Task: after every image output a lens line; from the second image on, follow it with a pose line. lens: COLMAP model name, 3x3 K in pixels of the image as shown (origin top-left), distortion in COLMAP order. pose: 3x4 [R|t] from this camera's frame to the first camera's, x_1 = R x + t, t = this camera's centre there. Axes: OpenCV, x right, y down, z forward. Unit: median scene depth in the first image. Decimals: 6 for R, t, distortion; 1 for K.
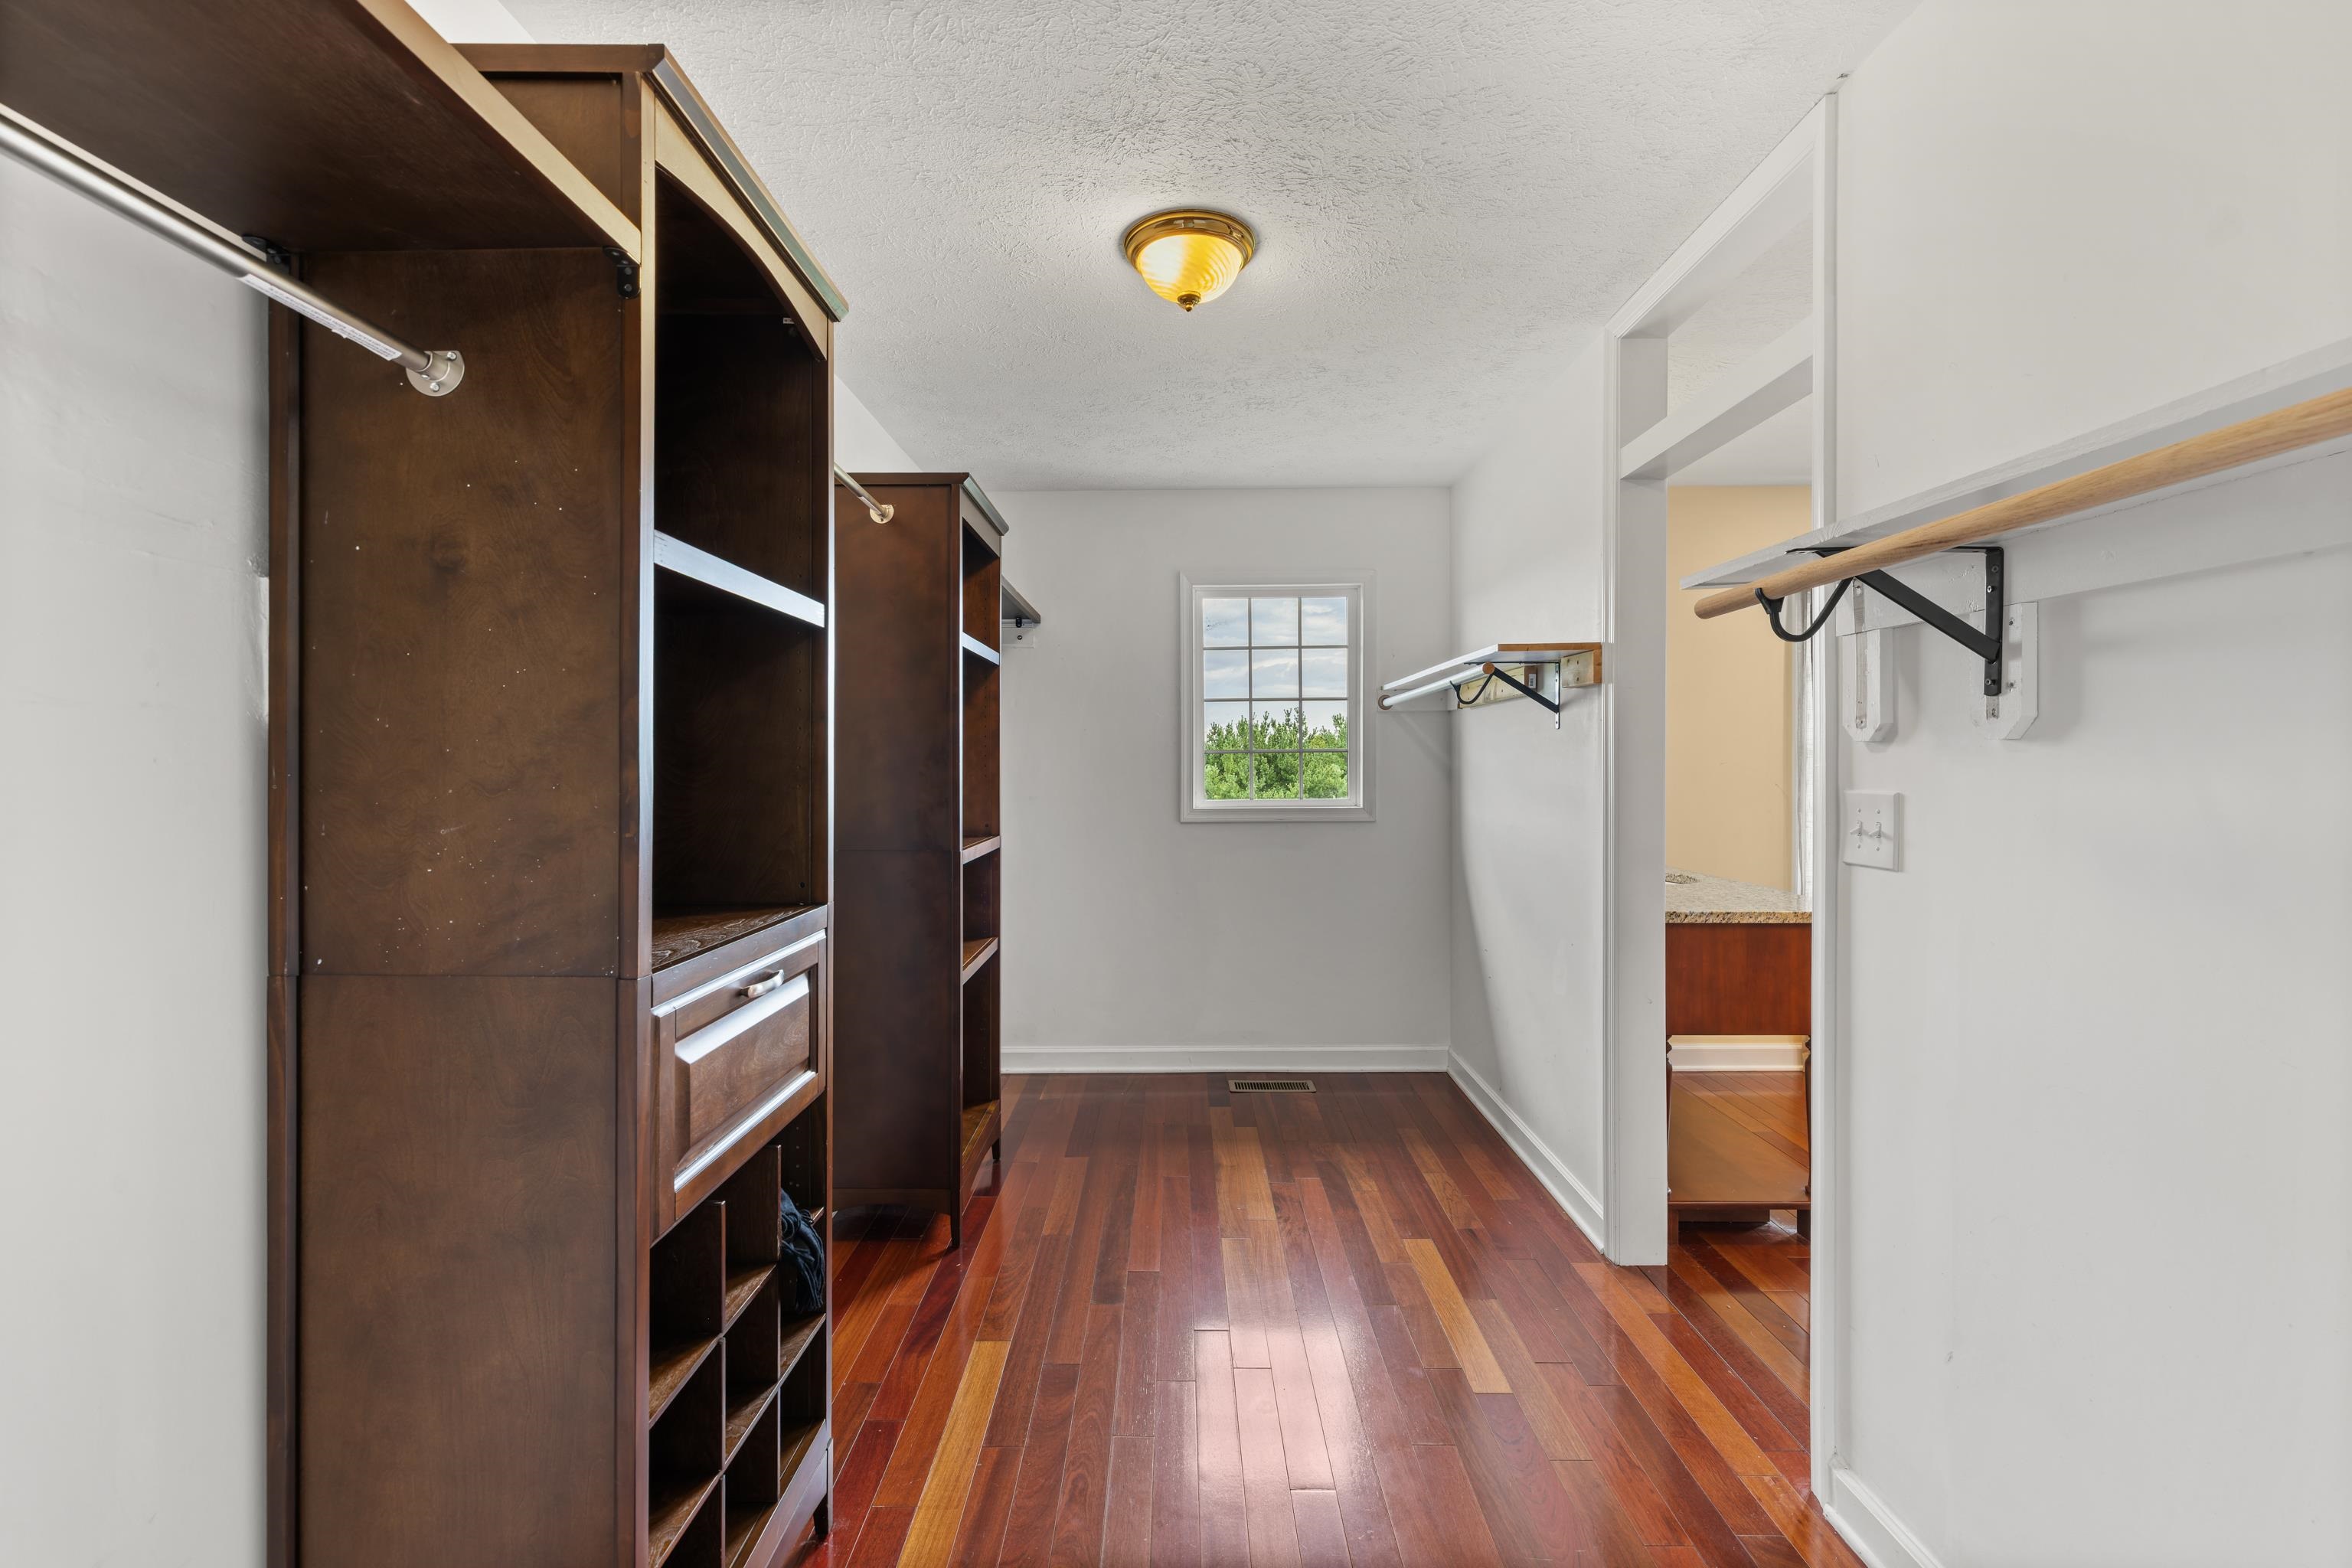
lens RADIAL K [[1007.4, 0, 1178.4], [0, 1007.4, 773.6], [0, 0, 1]] dist [0.001857, 0.000152]
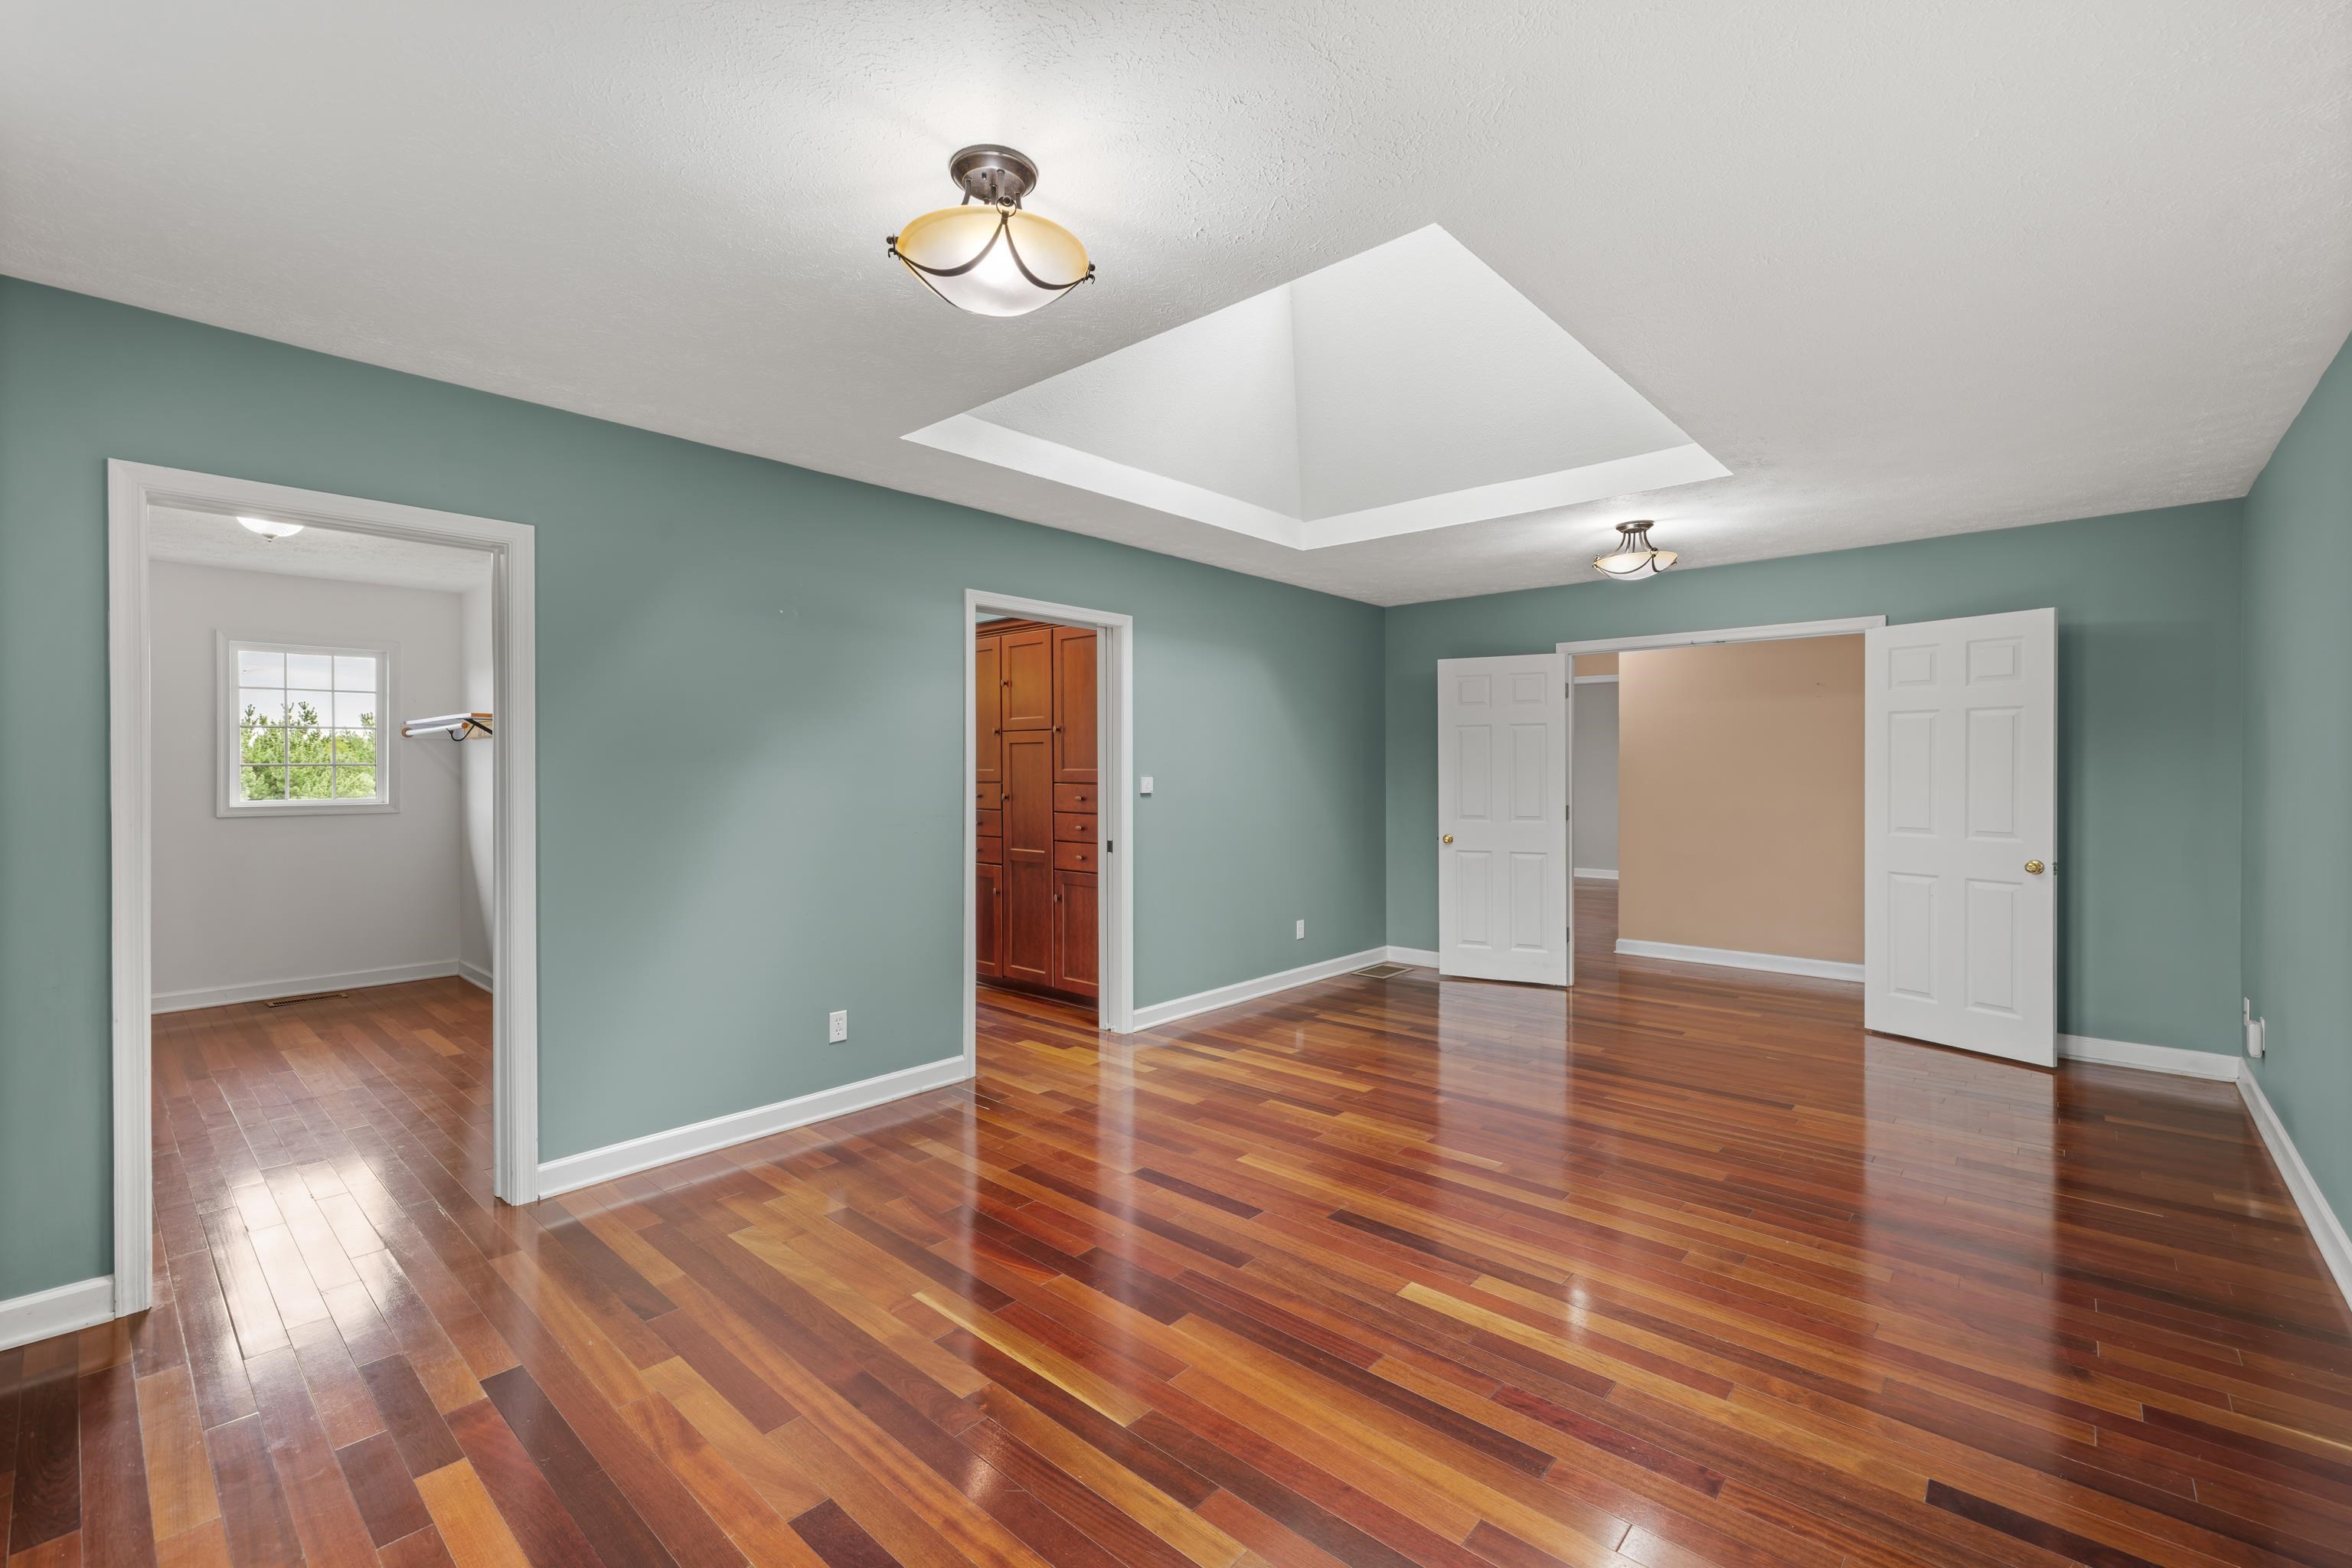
lens RADIAL K [[1007.4, 0, 1187.0], [0, 1007.4, 782.4], [0, 0, 1]] dist [0.001857, 0.000152]
pose [[0.668785, -0.001206, 0.743455, -0.127072], [0.003047, 0.999995, -0.001119, 0.007124], [-0.743450, 0.003014, 0.668785, -0.815609]]
